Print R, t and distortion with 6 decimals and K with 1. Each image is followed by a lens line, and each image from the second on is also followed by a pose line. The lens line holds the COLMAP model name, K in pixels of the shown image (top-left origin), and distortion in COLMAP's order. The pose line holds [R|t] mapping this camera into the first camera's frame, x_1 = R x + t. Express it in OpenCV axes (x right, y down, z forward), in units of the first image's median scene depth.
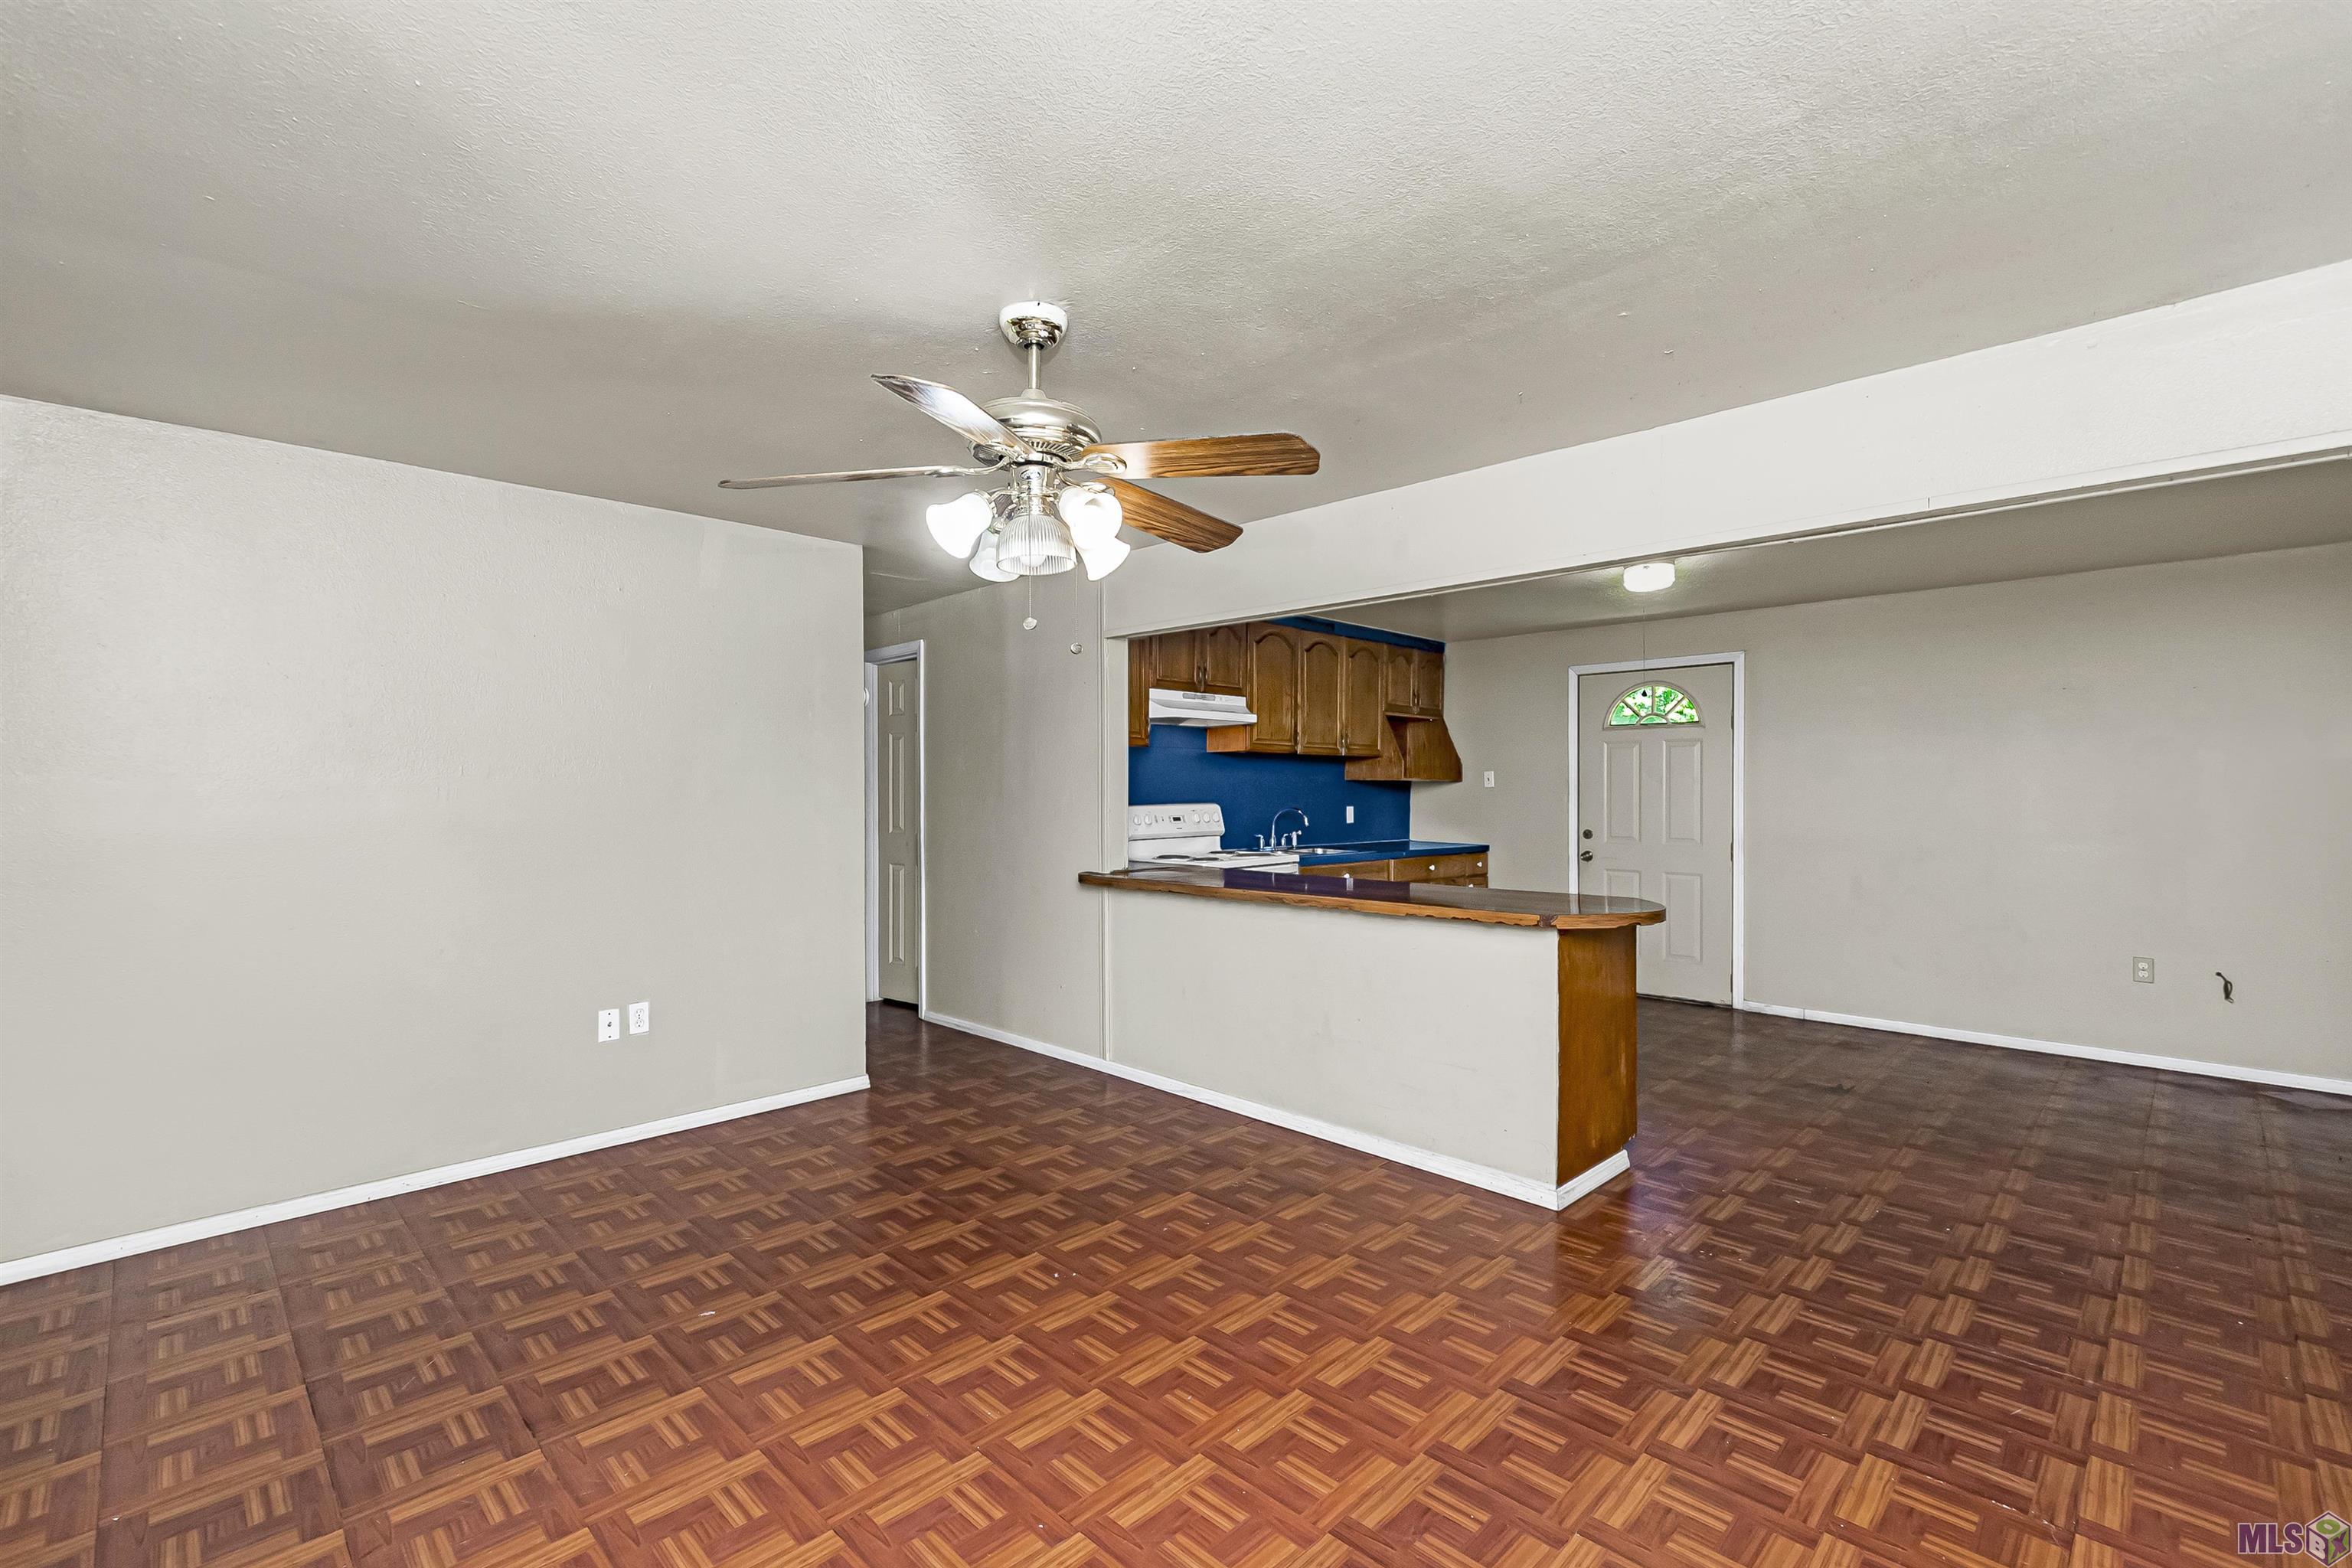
lens RADIAL K [[1033.0, 0, 1176.0], [0, 1033.0, 784.0], [0, 0, 1]] dist [0.010299, -0.000152]
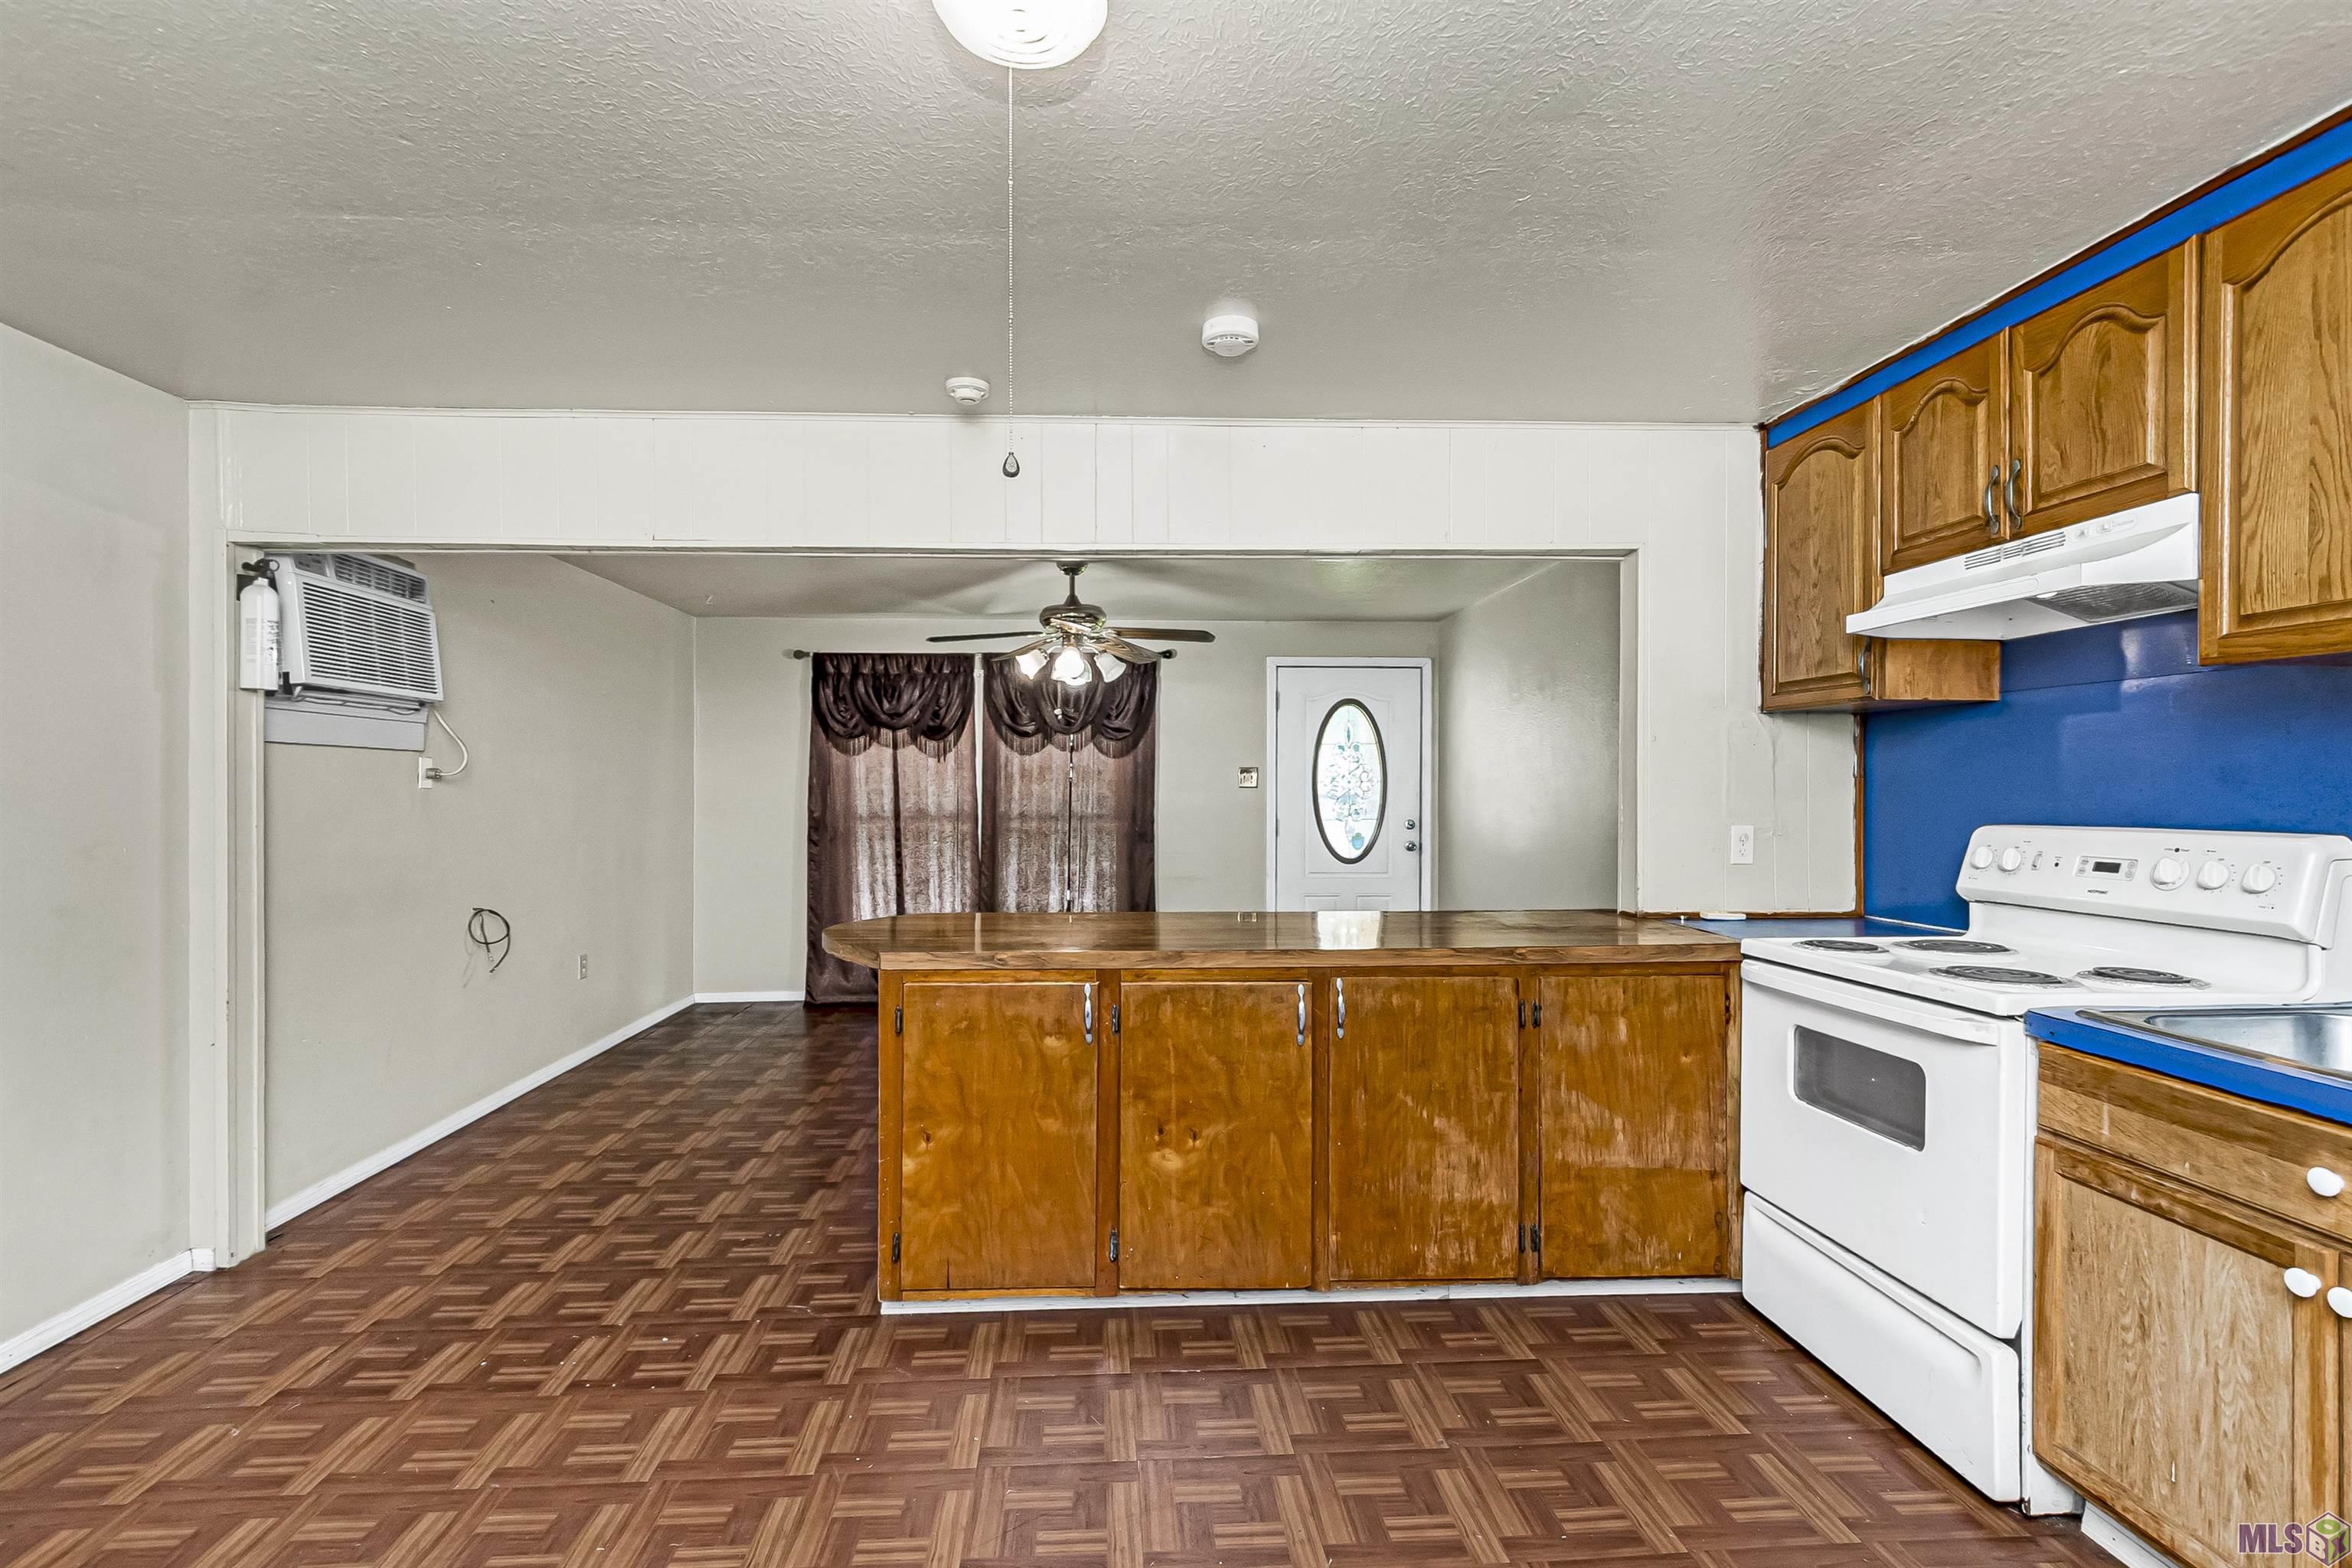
lens RADIAL K [[1073.2, 0, 1176.0], [0, 1073.2, 784.0], [0, 0, 1]] dist [0.001912, -0.000659]
pose [[-0.657686, 0.004455, -0.753279, 0.423659], [0.007061, 0.999975, -0.000251, 0.001167], [0.753259, -0.005484, -0.657701, 0.808892]]
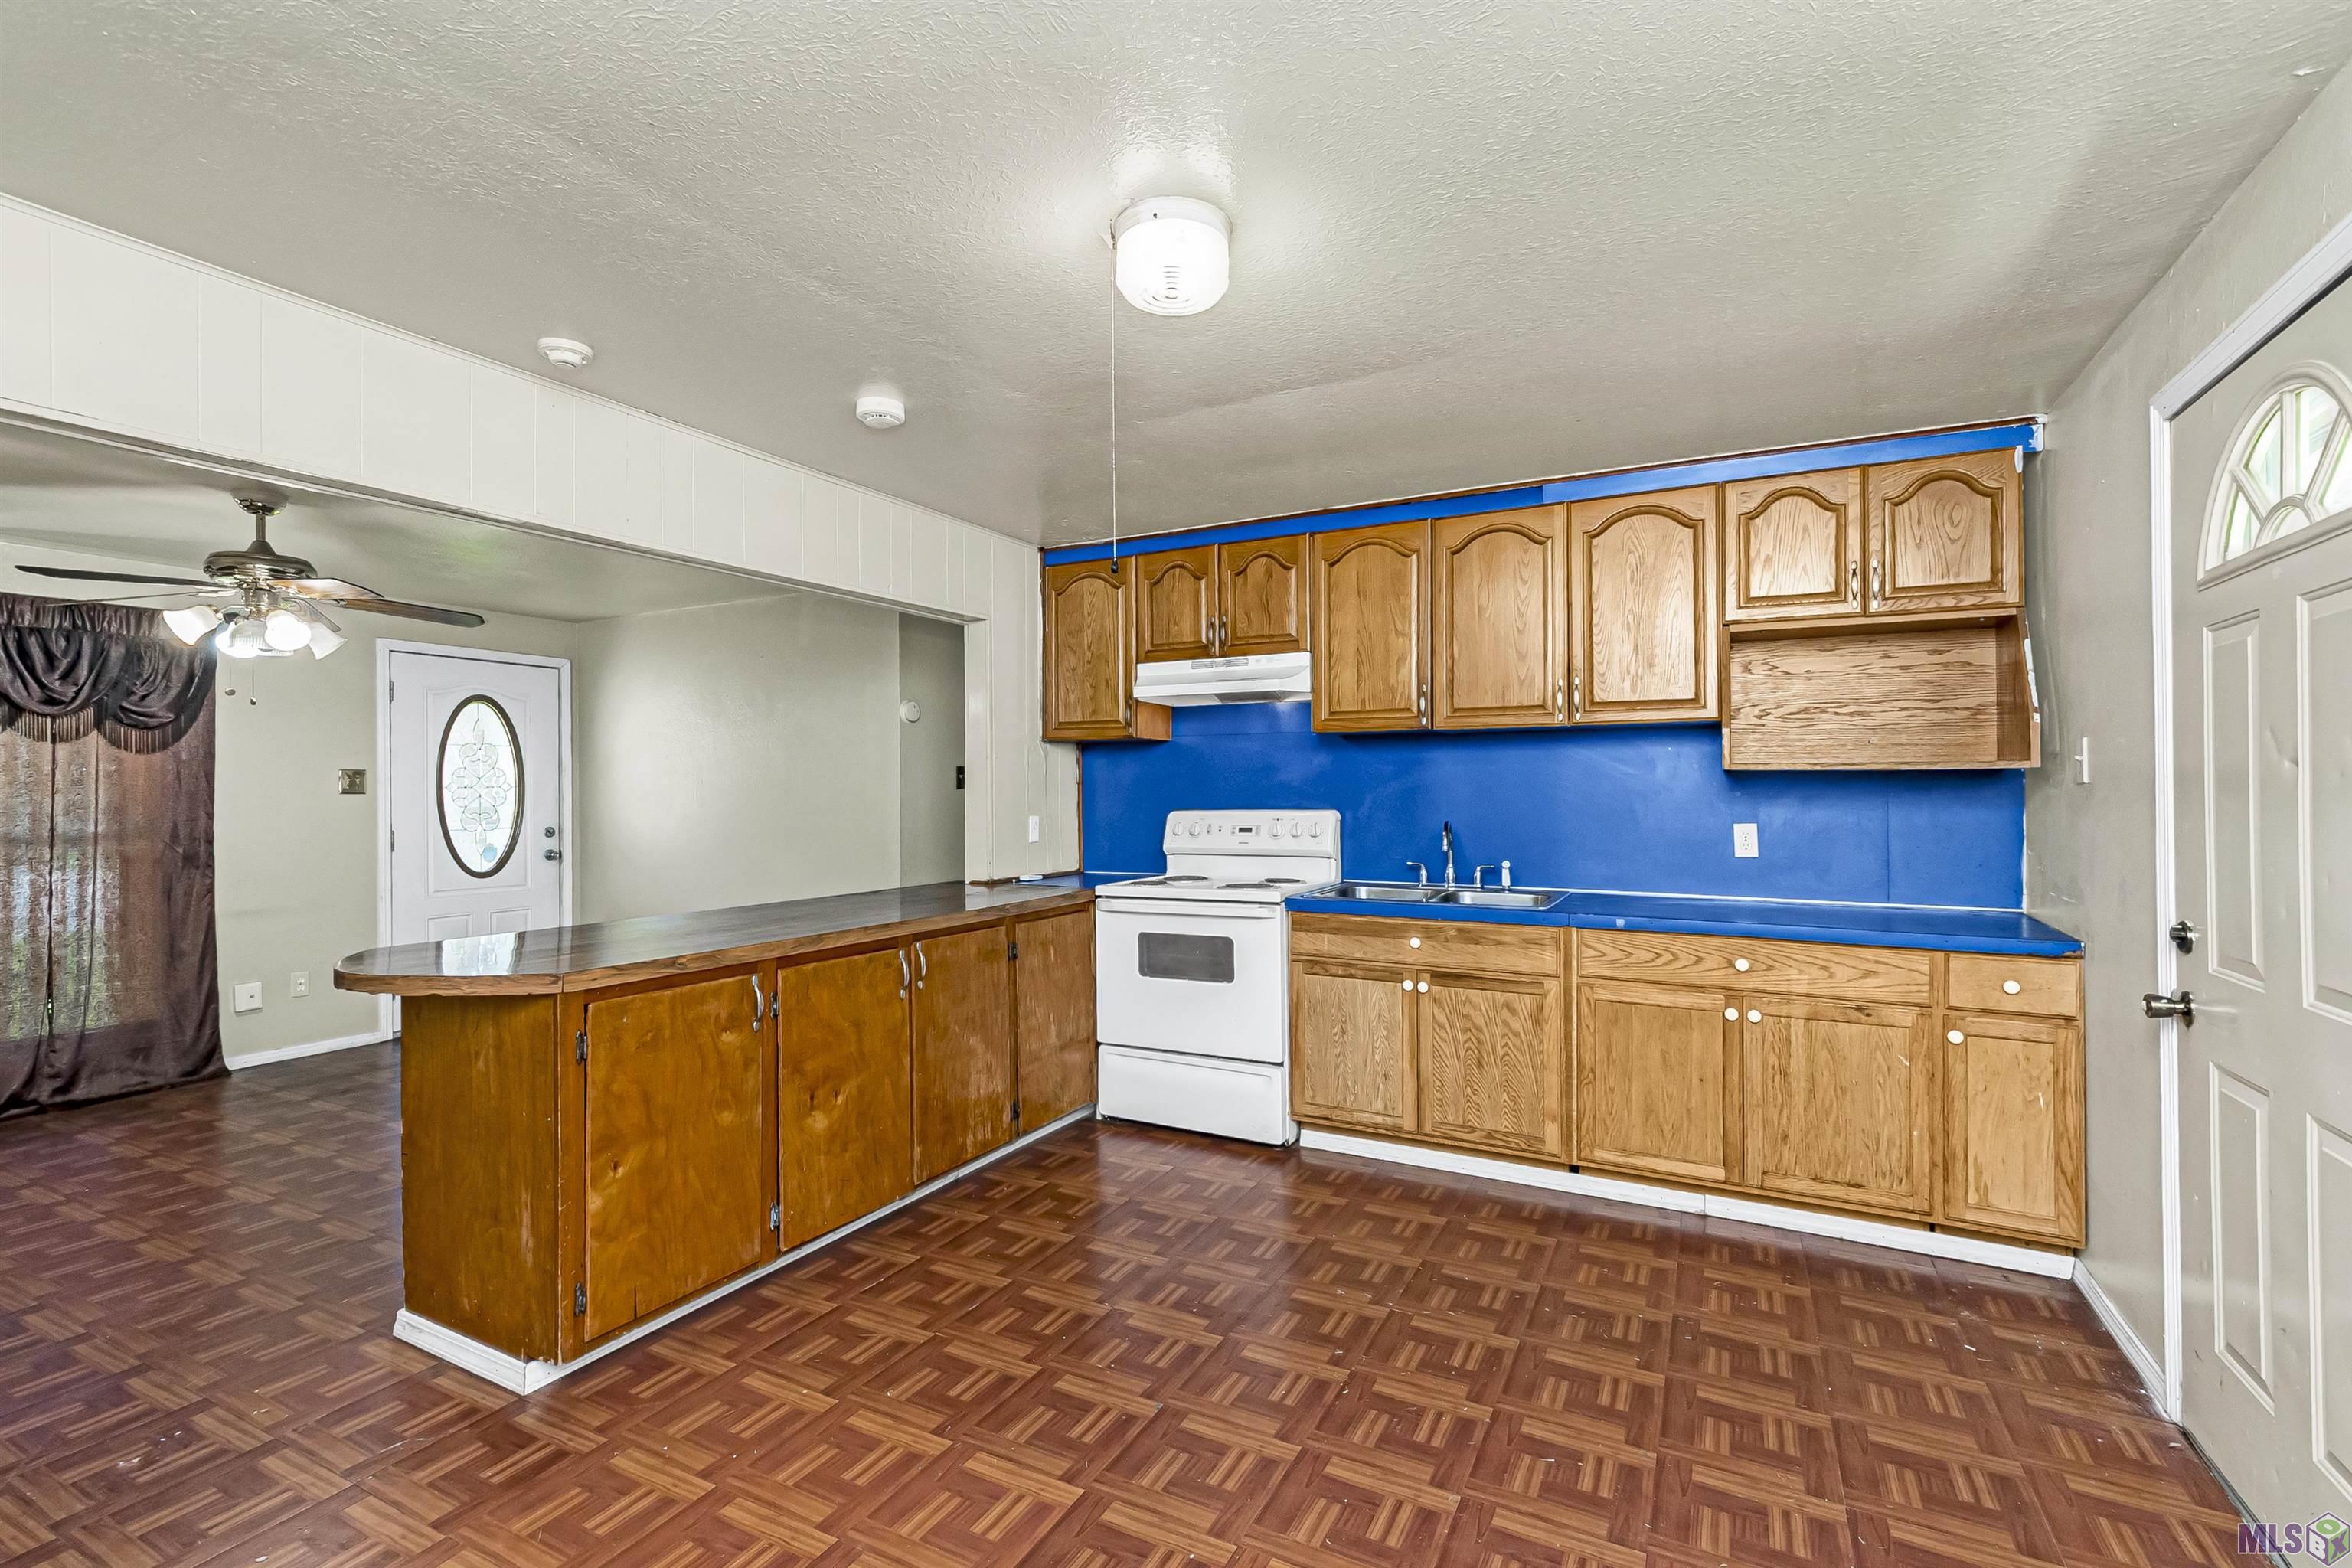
lens RADIAL K [[1081.4, 0, 1176.0], [0, 1081.4, 784.0], [0, 0, 1]] dist [0.043285, -0.000052]
pose [[0.307526, -0.003157, -0.951534, 0.587284], [0.008184, 0.999966, -0.000673, 0.001133], [0.951504, -0.007580, 0.307542, 0.575324]]
